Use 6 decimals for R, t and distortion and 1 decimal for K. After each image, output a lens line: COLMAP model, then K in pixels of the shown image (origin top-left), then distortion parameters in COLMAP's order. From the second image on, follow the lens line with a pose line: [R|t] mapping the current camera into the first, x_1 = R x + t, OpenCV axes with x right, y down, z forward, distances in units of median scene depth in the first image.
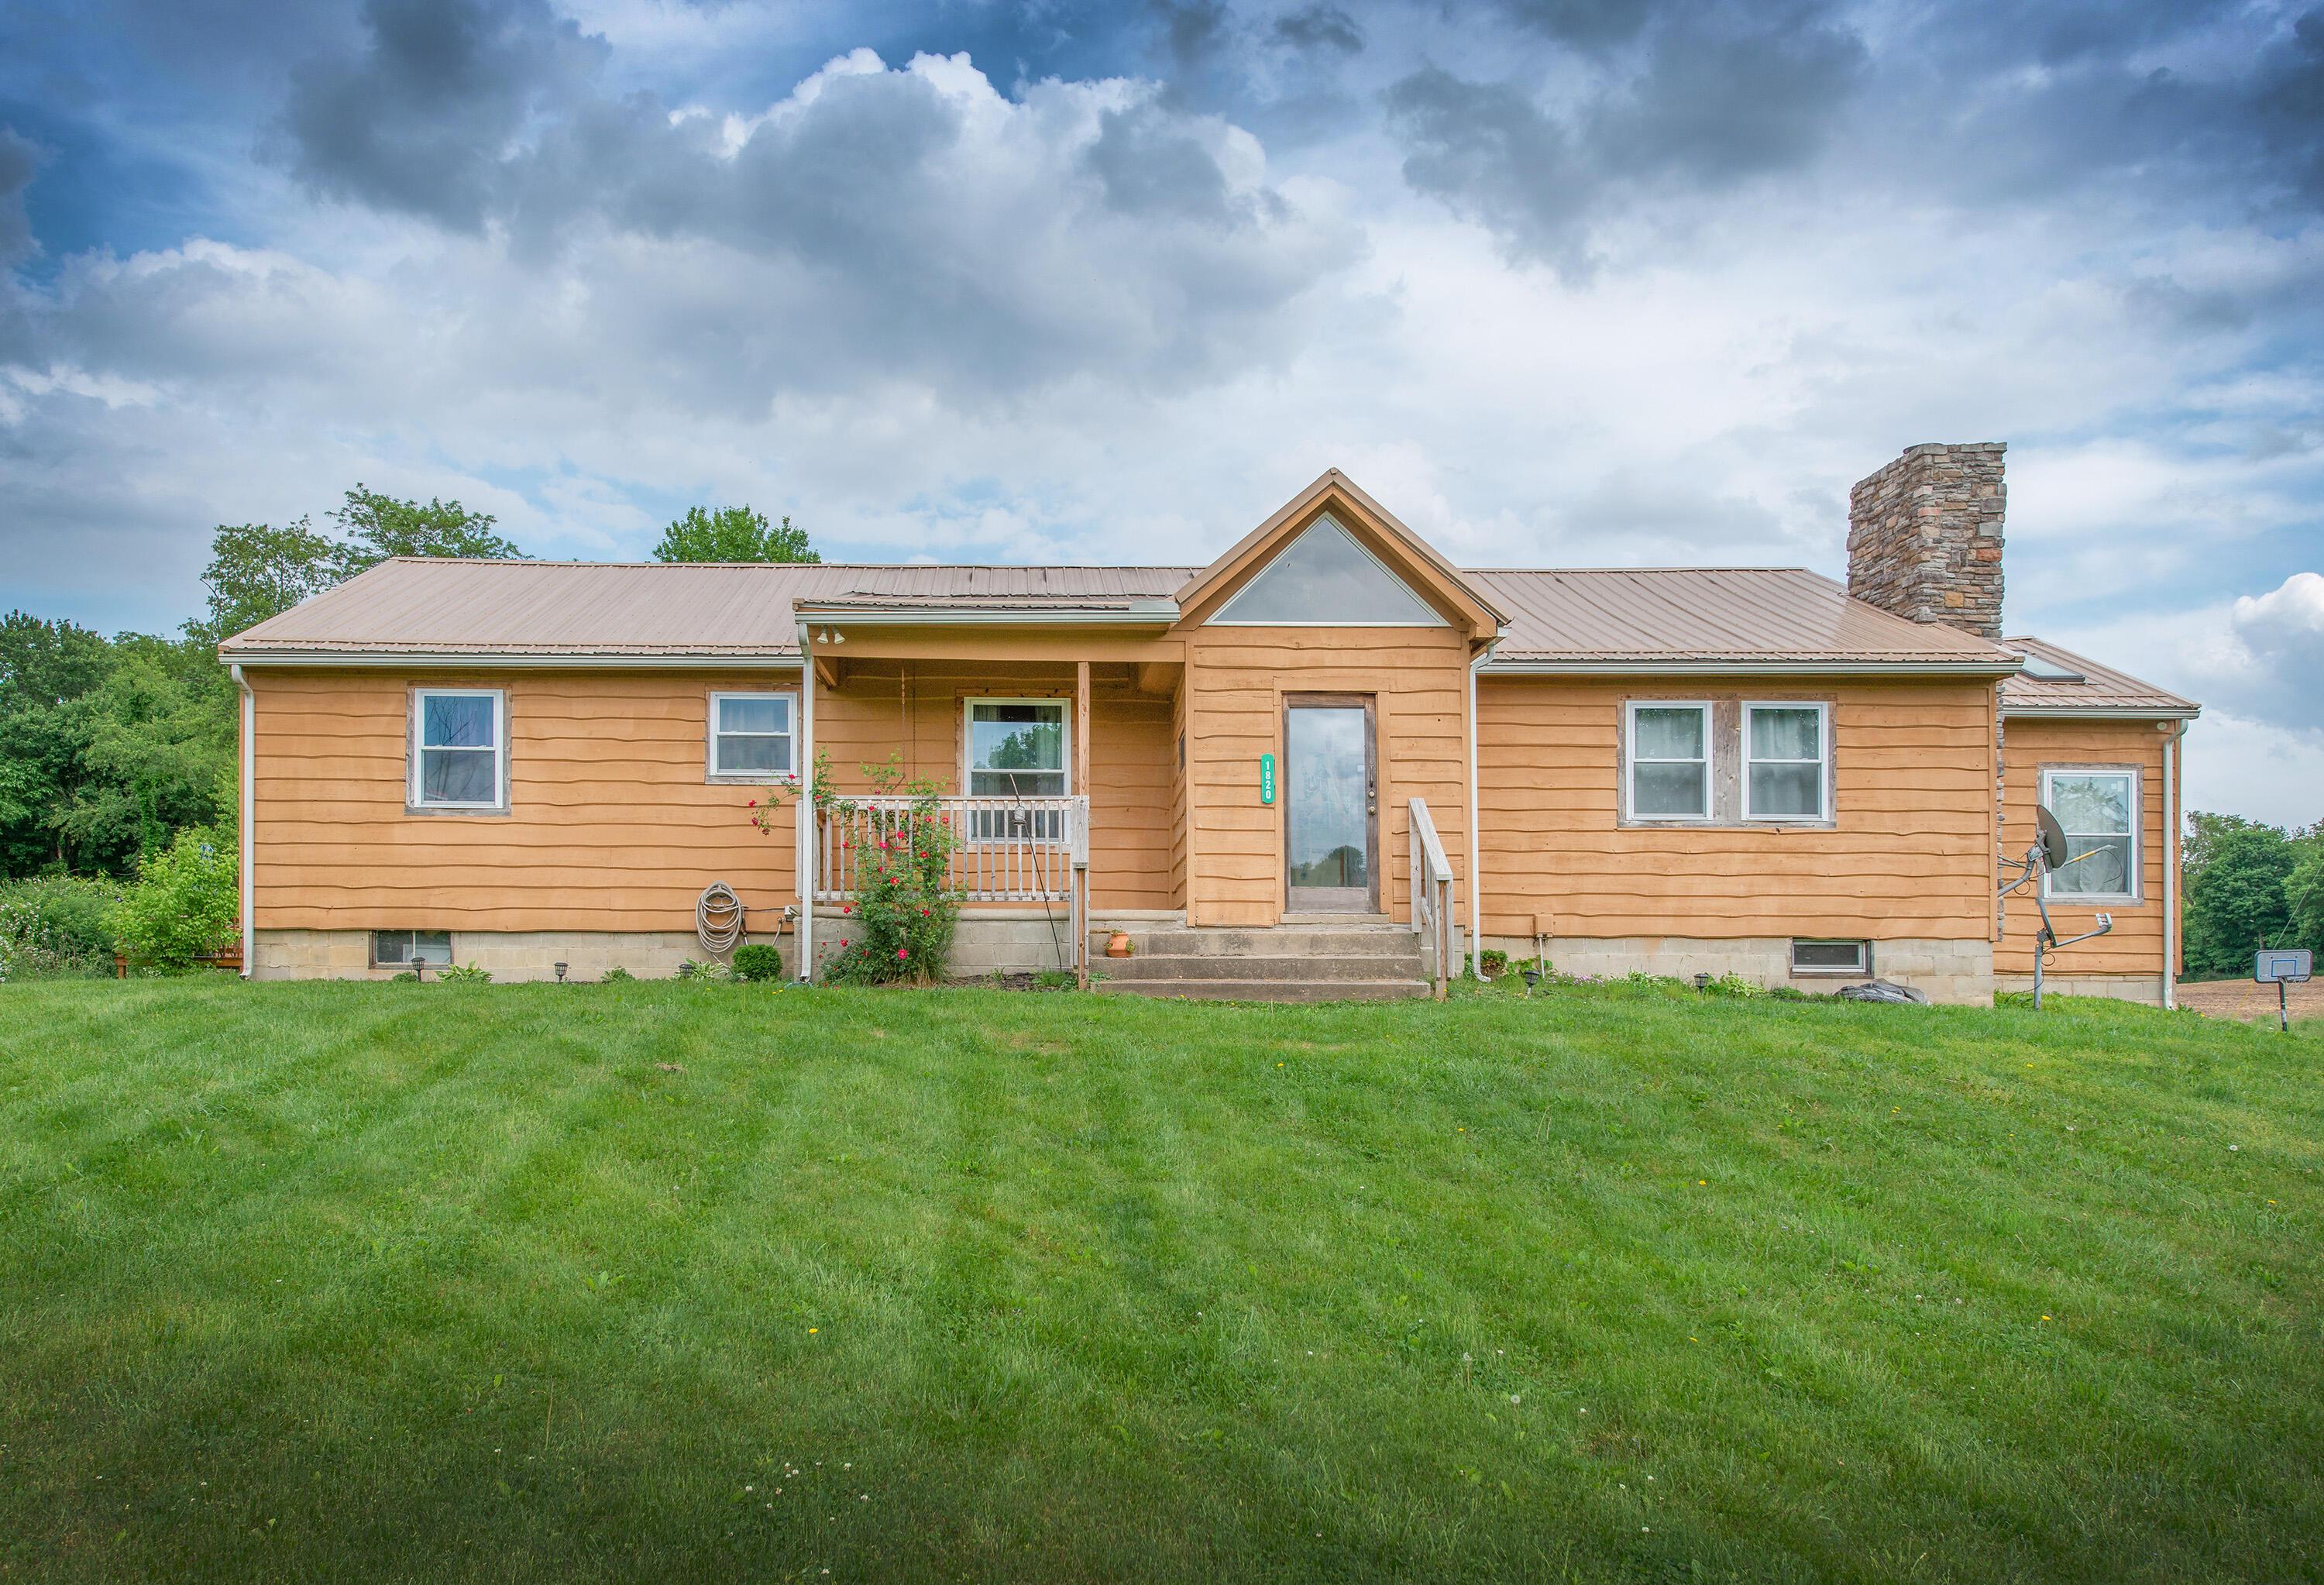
lens RADIAL K [[1647.7, 0, 1142.4], [0, 1647.7, 804.4], [0, 0, 1]] dist [0.035523, 0.003714]
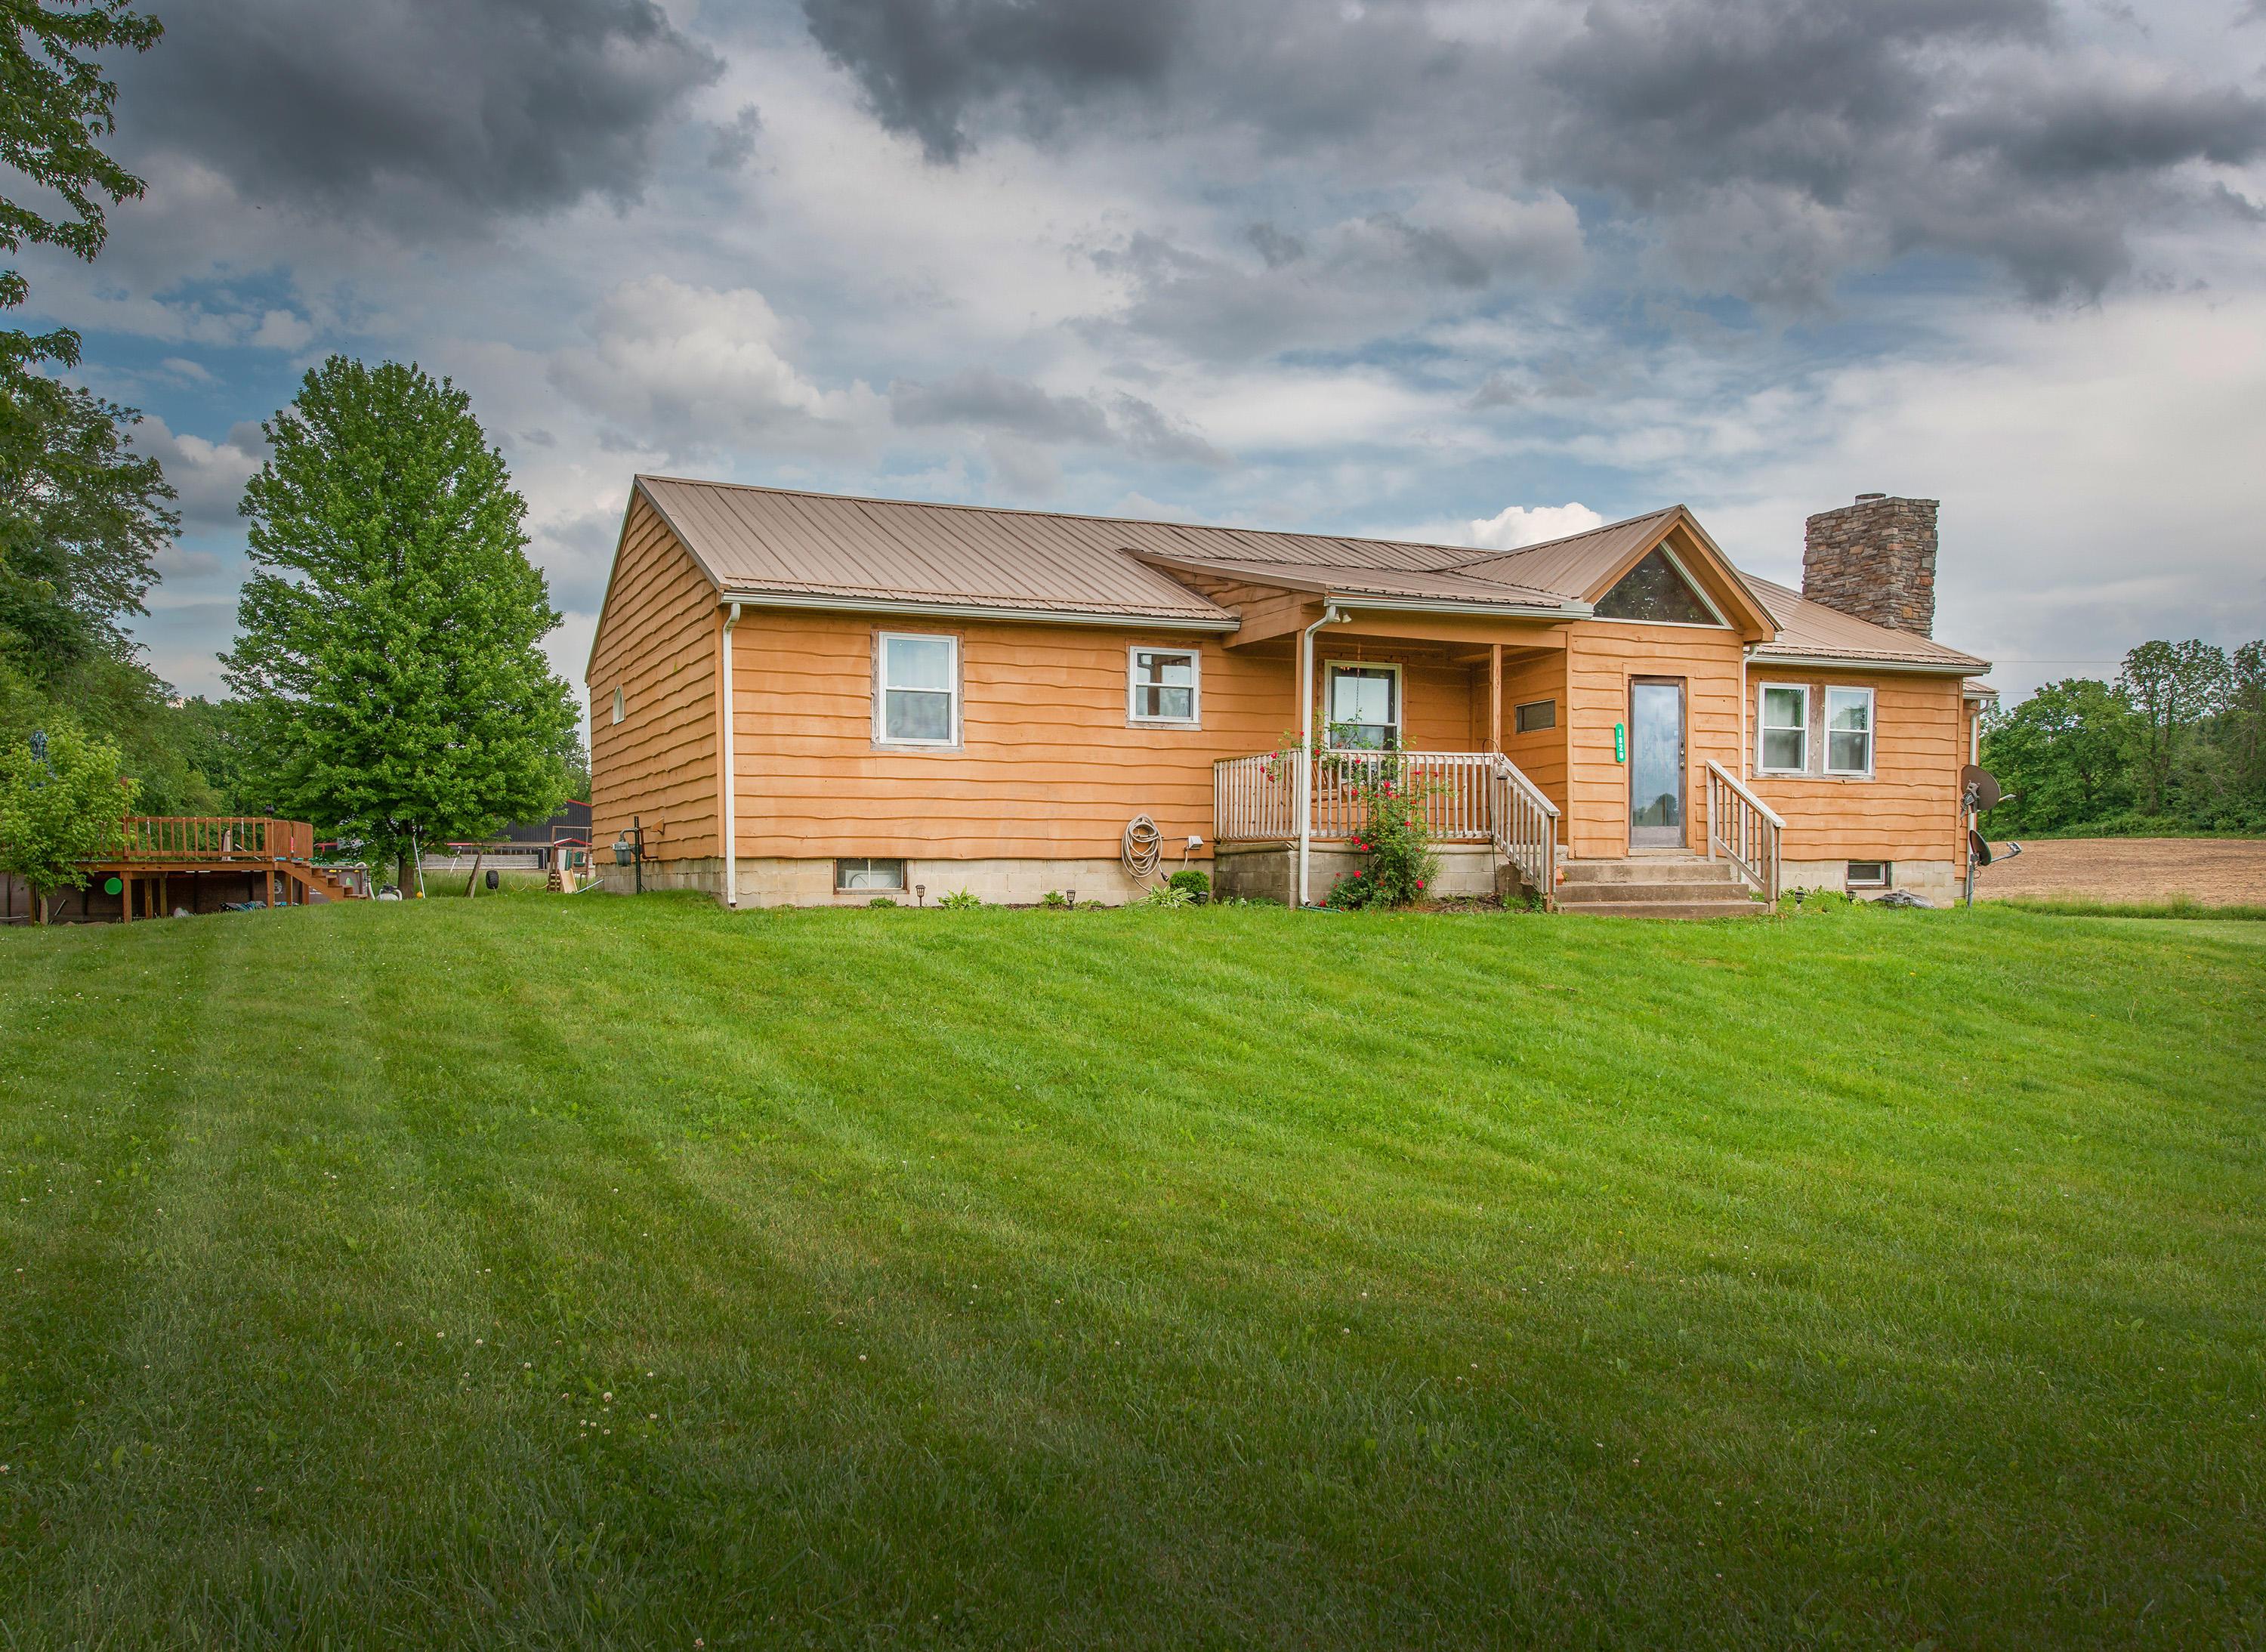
lens RADIAL K [[1801.5, 0, 1145.6], [0, 1801.5, 815.2], [0, 0, 1]] dist [0.001217, 0.000244]
pose [[0.917487, 0.006101, 0.397718, -0.738637], [-0.032477, 0.997693, 0.059616, -0.026878], [-0.396437, -0.067614, 0.915569, -0.135255]]
